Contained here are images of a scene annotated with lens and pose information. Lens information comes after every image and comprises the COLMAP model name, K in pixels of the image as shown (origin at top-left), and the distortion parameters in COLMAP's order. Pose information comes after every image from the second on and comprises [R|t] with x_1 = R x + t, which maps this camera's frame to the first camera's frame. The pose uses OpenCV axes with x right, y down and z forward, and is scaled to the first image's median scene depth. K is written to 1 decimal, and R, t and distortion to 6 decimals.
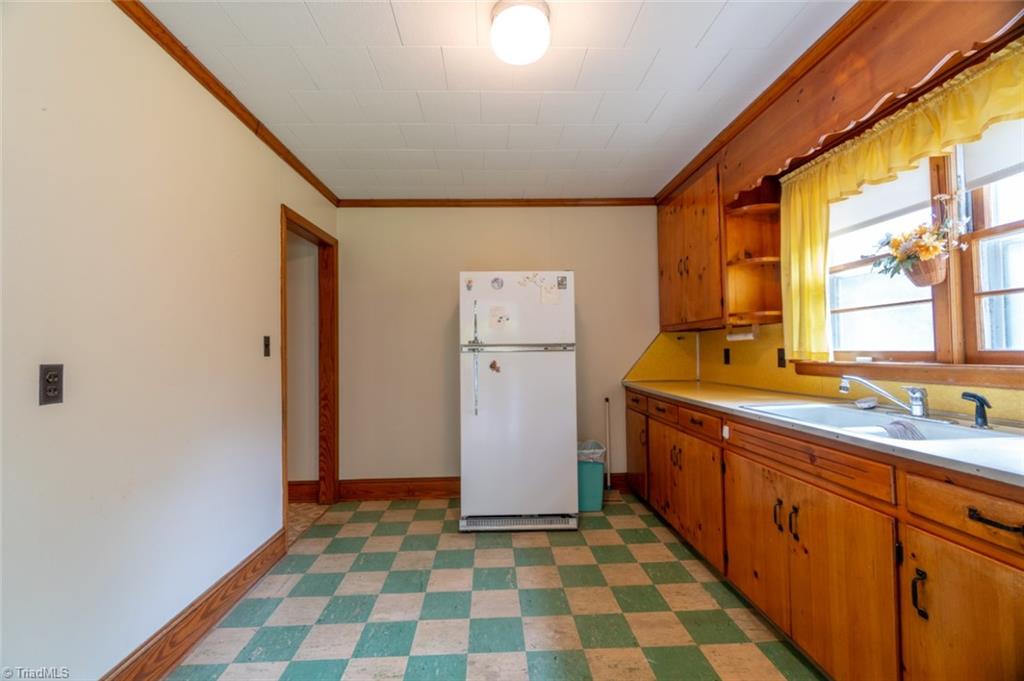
lens RADIAL K [[438.6, 0, 506.0], [0, 438.6, 342.6], [0, 0, 1]] dist [-0.002518, 0.001661]
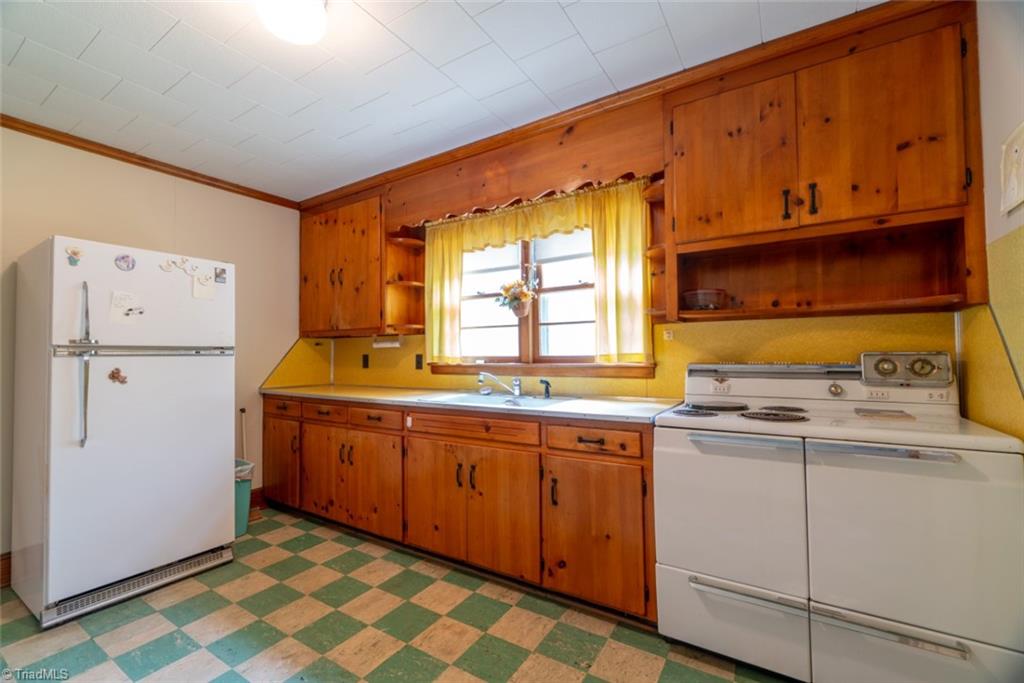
lens RADIAL K [[438.6, 0, 502.6], [0, 438.6, 343.5], [0, 0, 1]] dist [-0.002518, 0.001661]
pose [[0.573743, 0.029566, 0.818501, -0.304350], [-0.016944, 0.999563, -0.024230, 0.009122], [-0.818860, 0.000033, 0.573993, 0.072306]]
